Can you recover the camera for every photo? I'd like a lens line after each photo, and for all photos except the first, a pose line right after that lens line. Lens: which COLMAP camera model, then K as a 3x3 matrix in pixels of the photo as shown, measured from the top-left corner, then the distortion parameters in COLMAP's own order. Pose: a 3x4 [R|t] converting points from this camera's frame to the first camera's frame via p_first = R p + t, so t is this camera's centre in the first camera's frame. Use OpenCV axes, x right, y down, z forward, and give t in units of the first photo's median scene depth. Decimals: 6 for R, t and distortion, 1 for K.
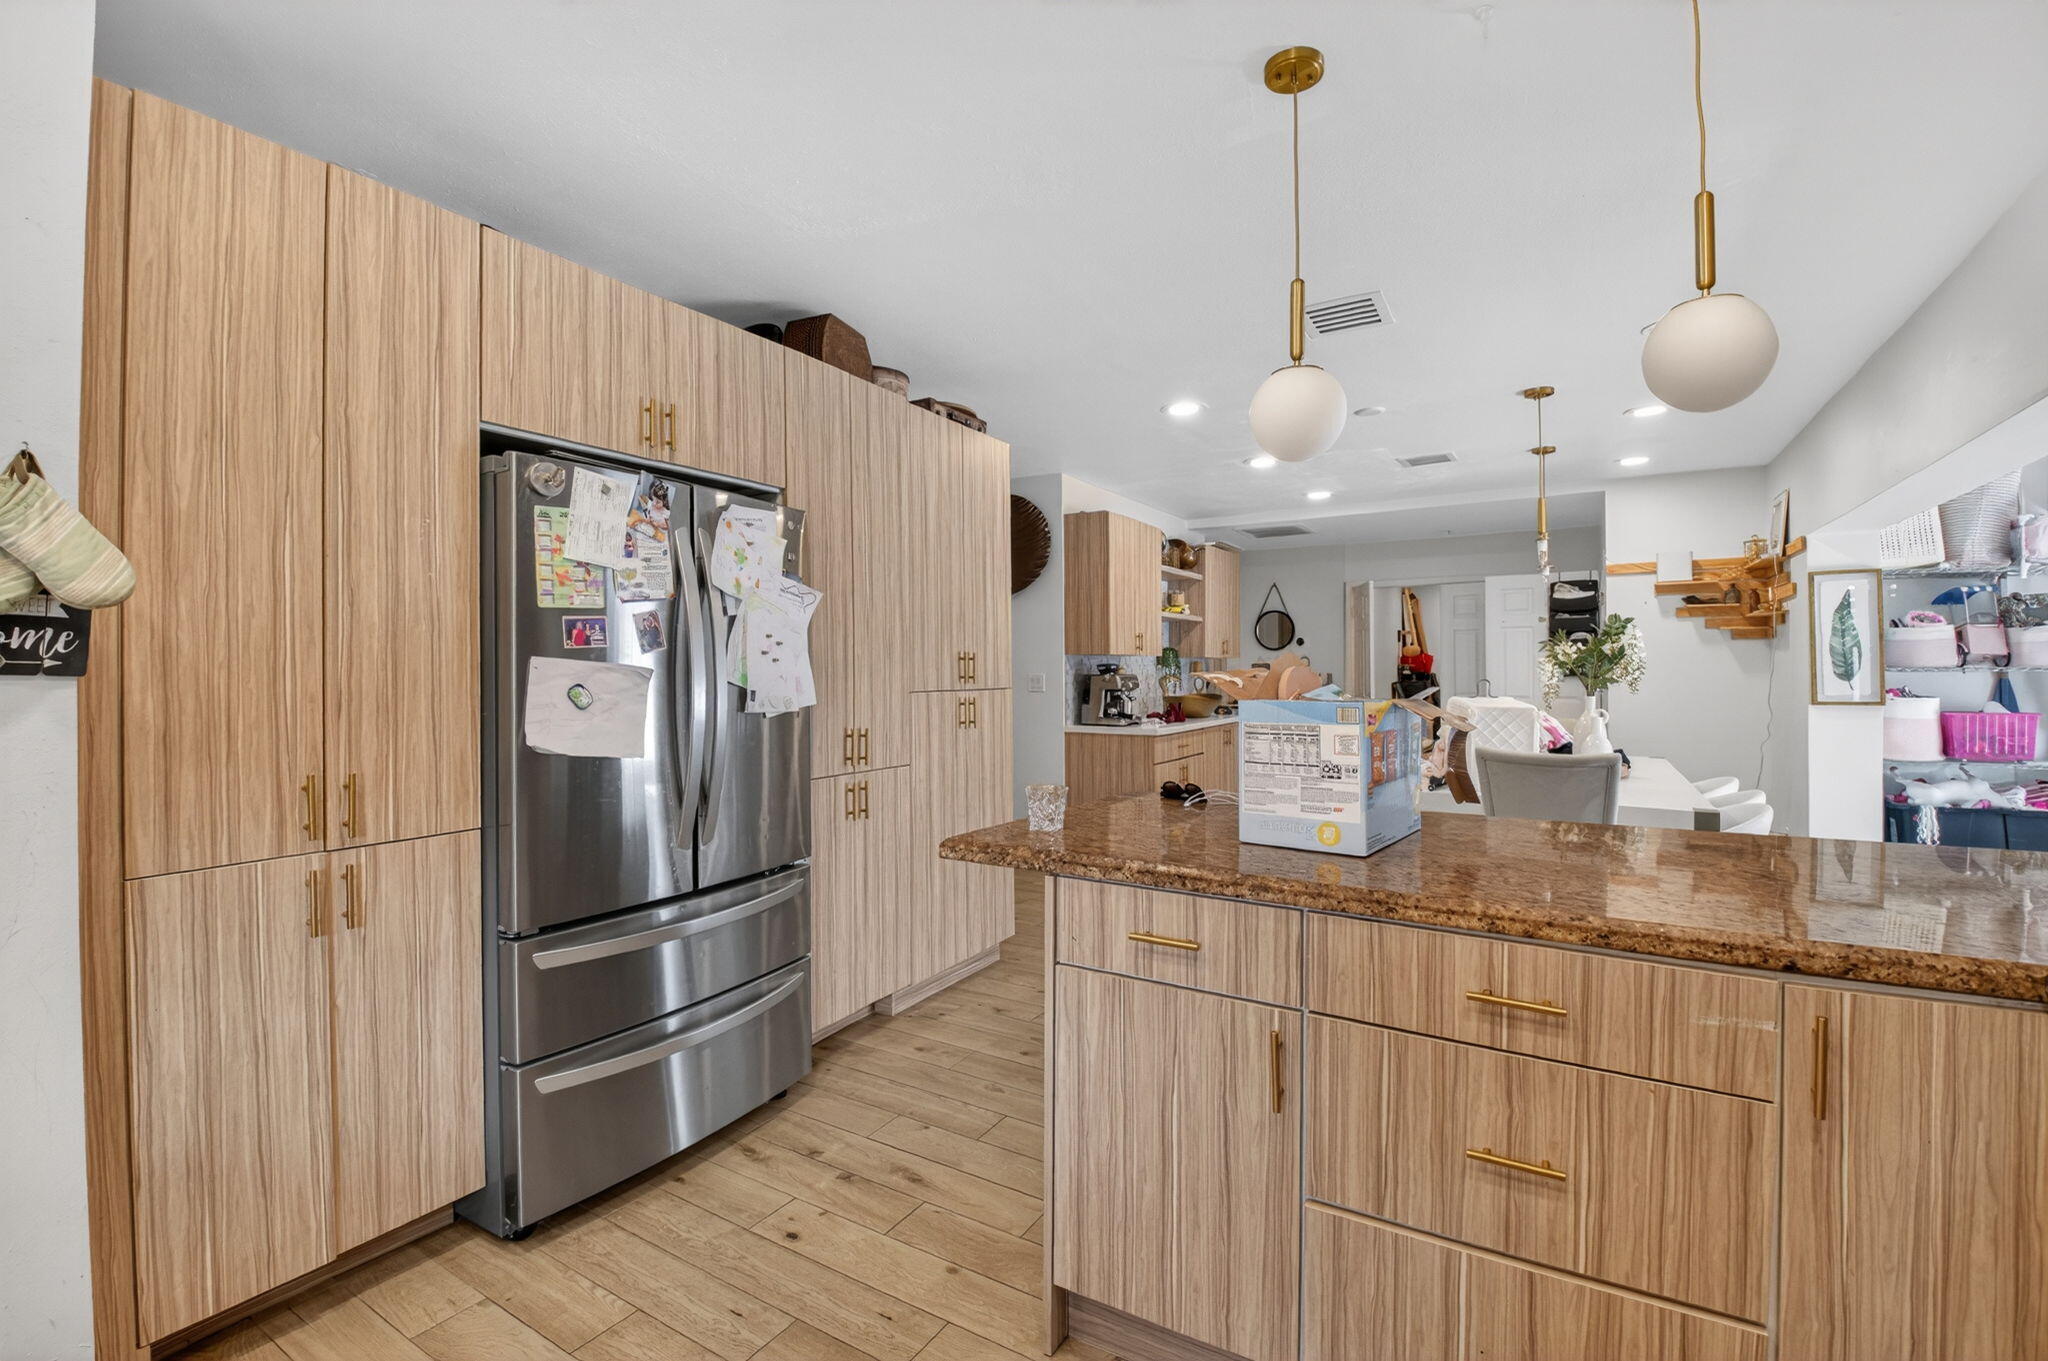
lens RADIAL K [[896.8, 0, 1030.5], [0, 896.8, 661.5], [0, 0, 1]] dist [-0.003990, -0.012813]
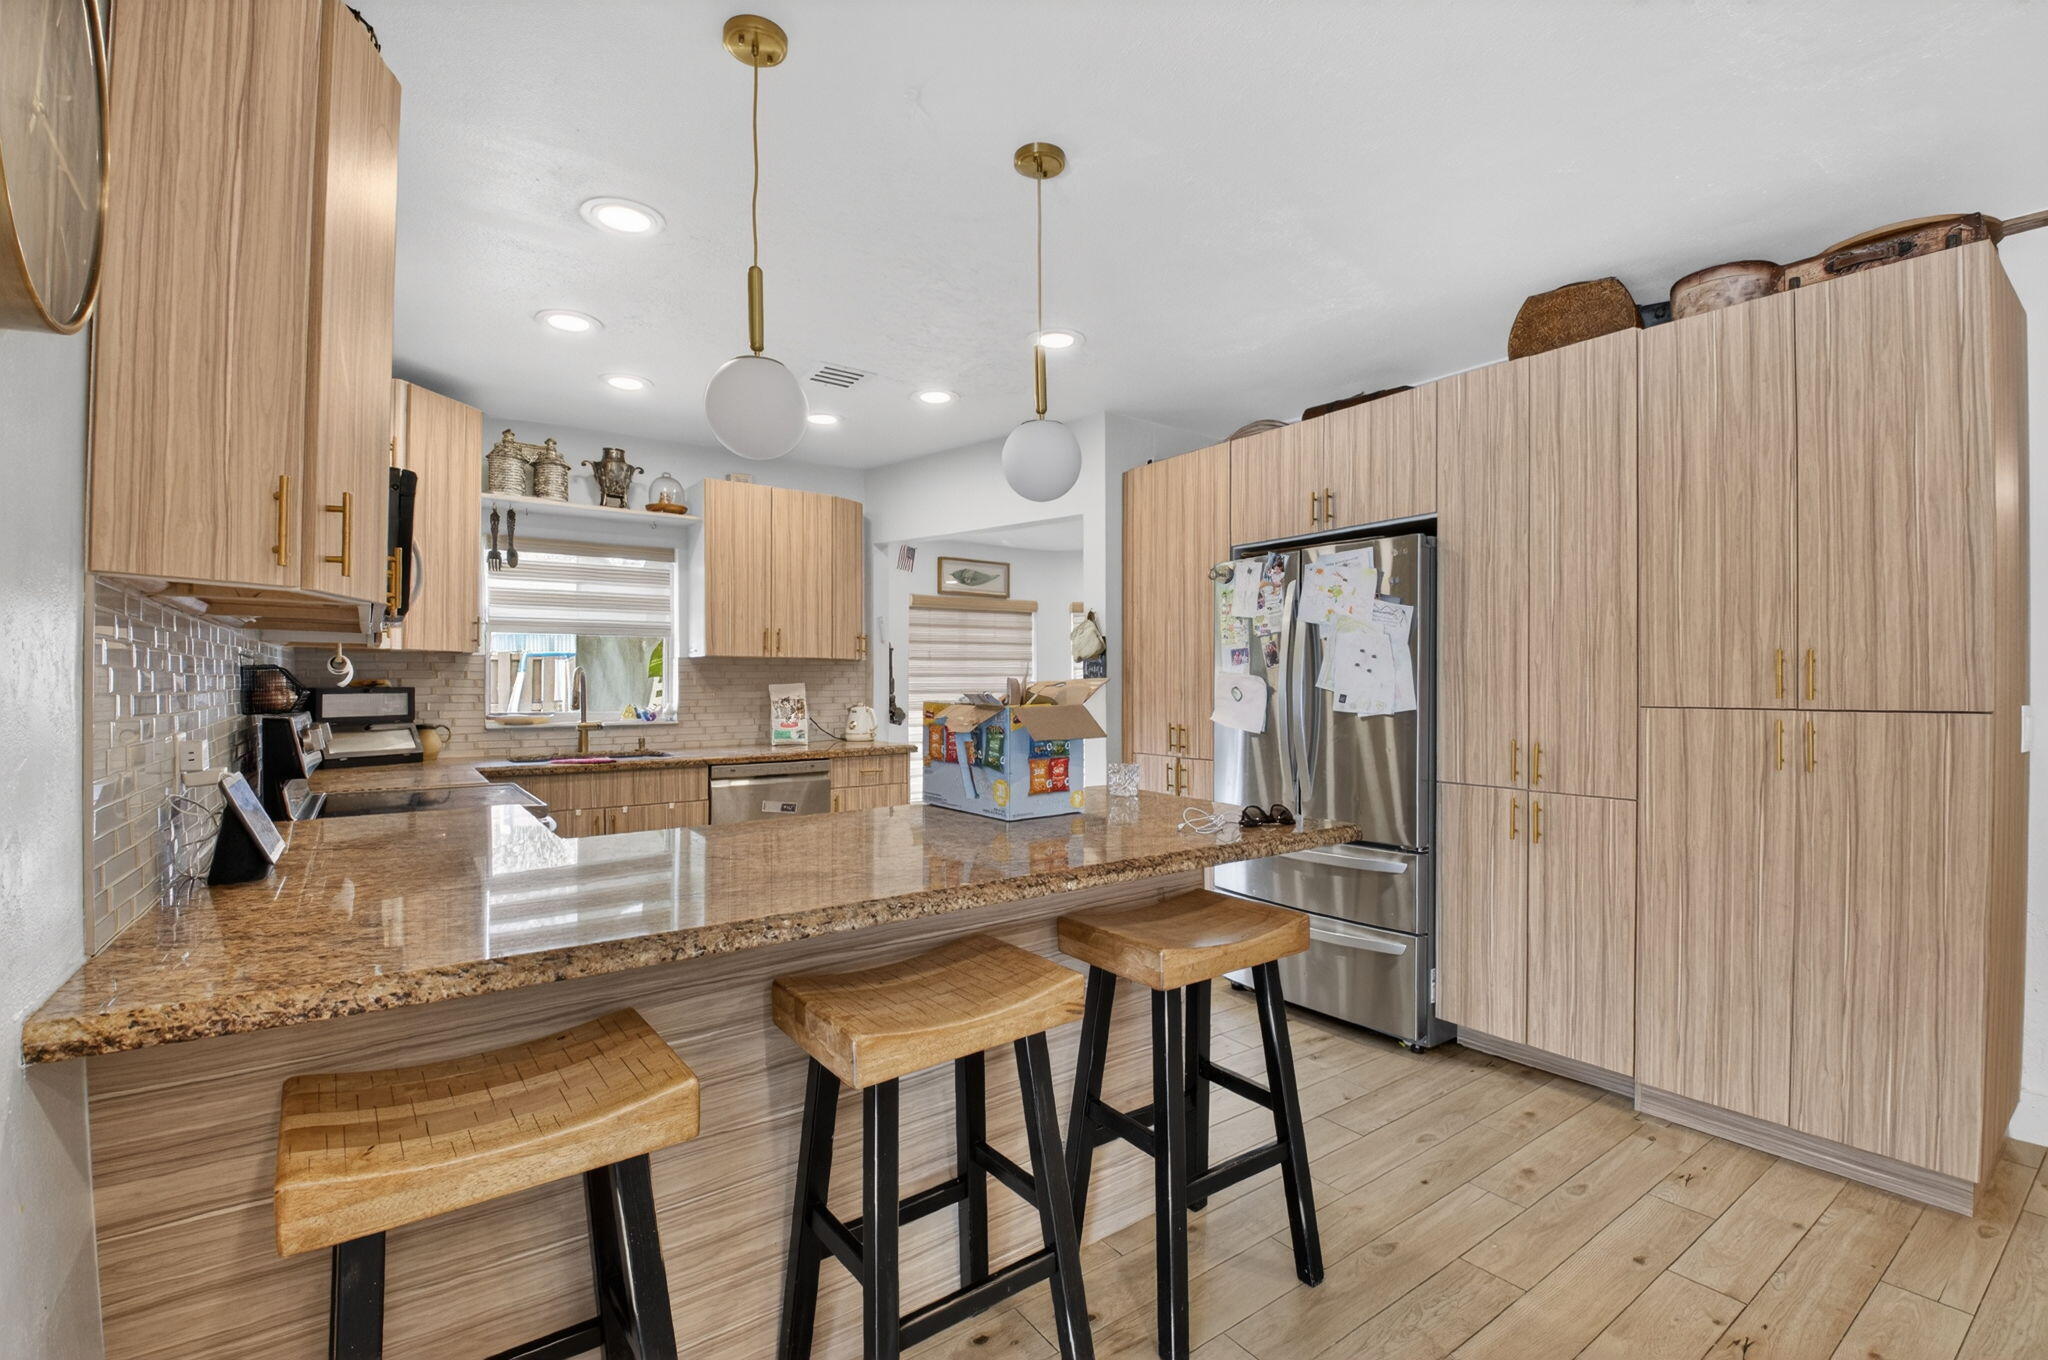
lens RADIAL K [[914.0, 0, 1027.9], [0, 914.0, 667.5], [0, 0, 1]] dist [0.024974, -0.032467]
pose [[-0.394721, -0.008348, -0.918763, 0.582012], [0.014023, 0.999788, -0.015108, 0.004117], [0.918694, -0.018847, -0.394520, 0.596538]]
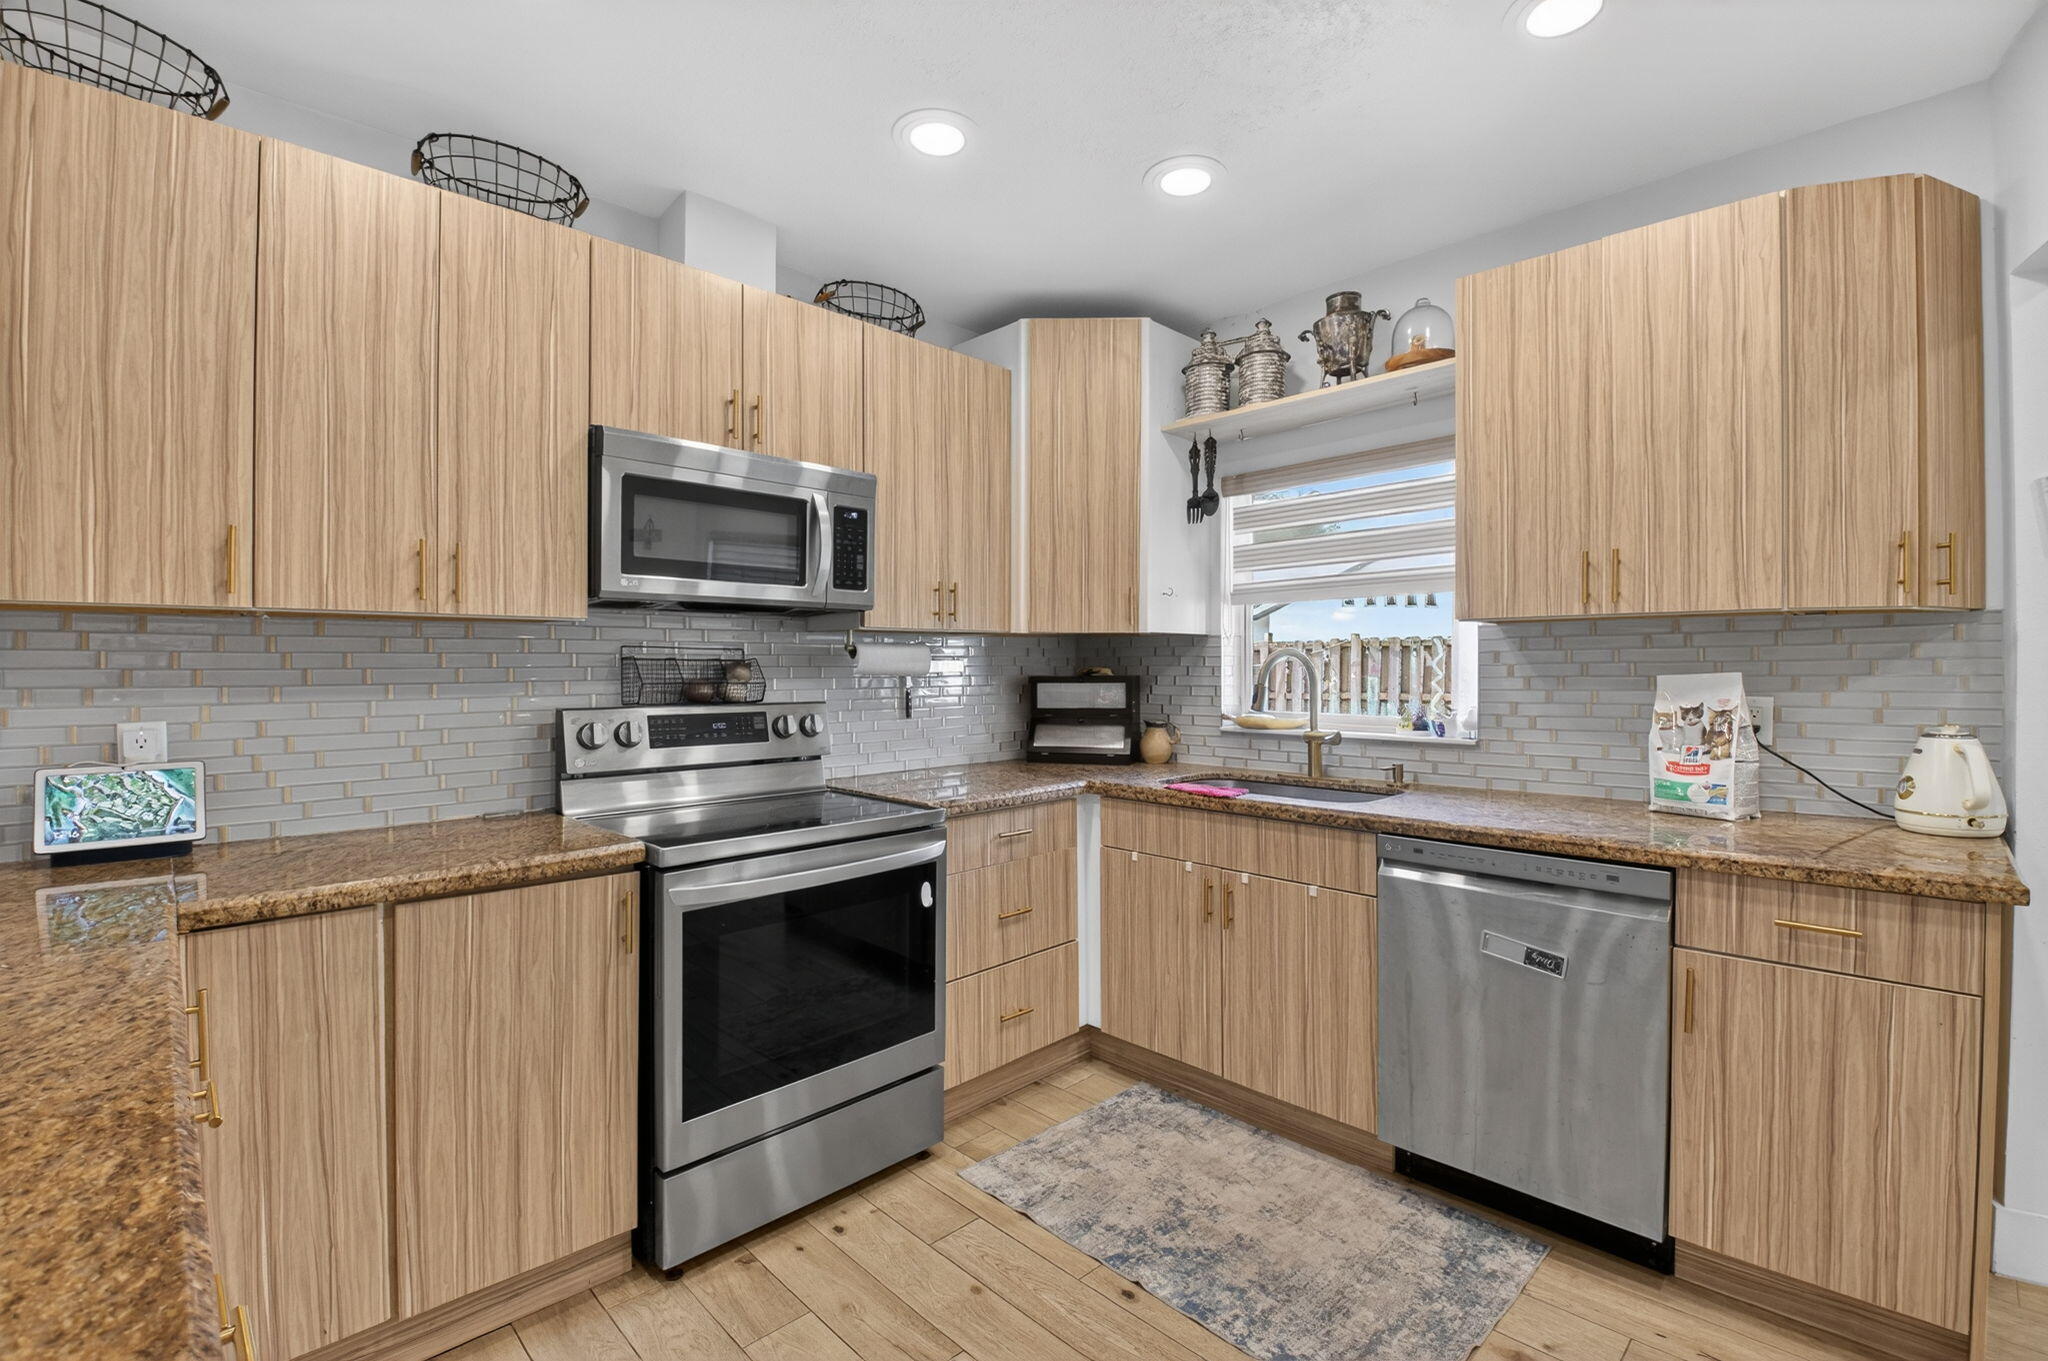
lens RADIAL K [[906.0, 0, 1032.7], [0, 906.0, 671.2], [0, 0, 1]] dist [0.019650, -0.030681]
pose [[-0.969784, 0.009434, 0.243783, -0.095984], [0.007250, 0.999925, -0.009856, 0.003794], [-0.243858, -0.007791, -0.969780, 0.439786]]
